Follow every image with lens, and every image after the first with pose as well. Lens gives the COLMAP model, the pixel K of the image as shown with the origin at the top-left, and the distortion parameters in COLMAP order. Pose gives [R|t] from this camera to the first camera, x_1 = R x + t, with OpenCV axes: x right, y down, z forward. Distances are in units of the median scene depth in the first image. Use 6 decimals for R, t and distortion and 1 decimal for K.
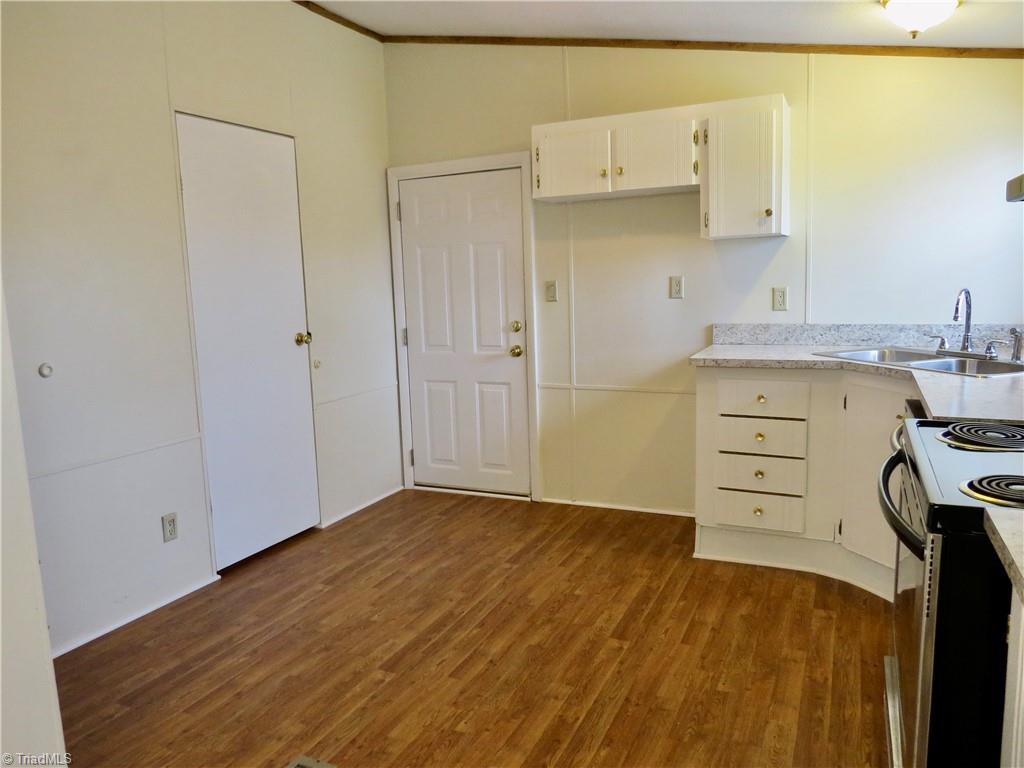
lens RADIAL K [[726.4, 0, 510.0], [0, 726.4, 387.7], [0, 0, 1]] dist [-0.035155, 0.002469]
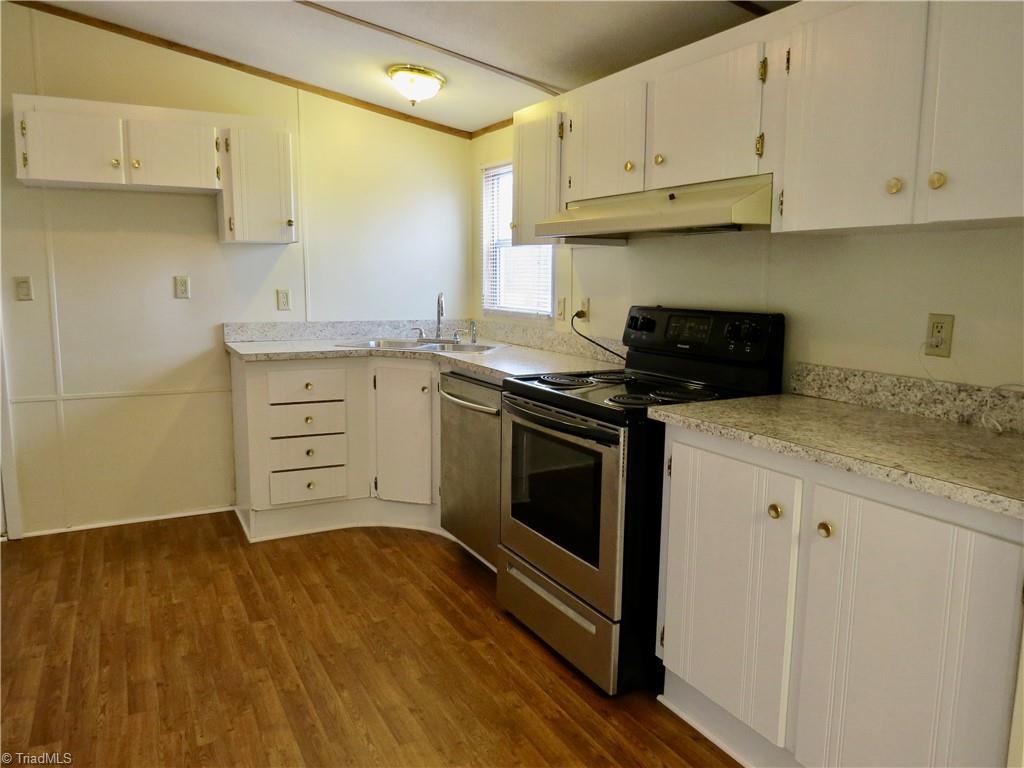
lens RADIAL K [[726.4, 0, 516.9], [0, 726.4, 381.5], [0, 0, 1]] dist [-0.035155, 0.002469]
pose [[0.587203, -0.073338, 0.806110, -0.362631], [0.088874, 0.995707, 0.025847, 0.007730], [-0.804546, 0.056465, 0.591200, 0.053946]]
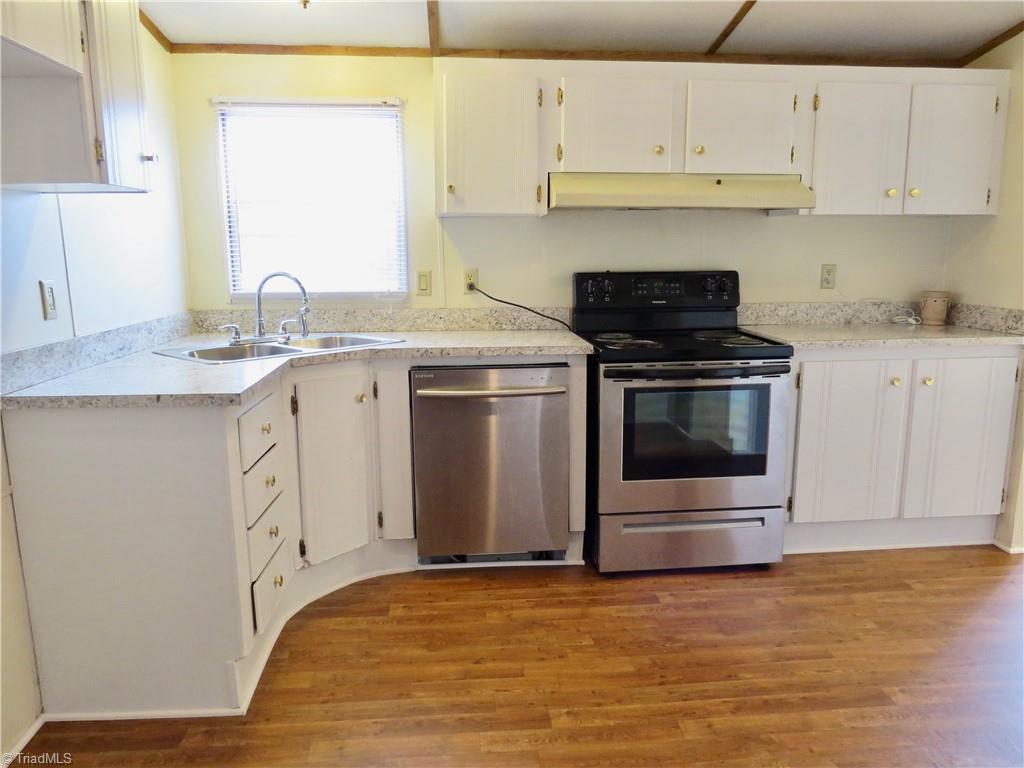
lens RADIAL K [[726.4, 0, 501.2], [0, 726.4, 381.3], [0, 0, 1]] dist [-0.035155, 0.002469]
pose [[-0.496593, -0.116333, 0.860152, -0.359329], [0.154465, 0.963315, 0.219463, -0.142961], [-0.854129, 0.241847, -0.460406, 1.064452]]
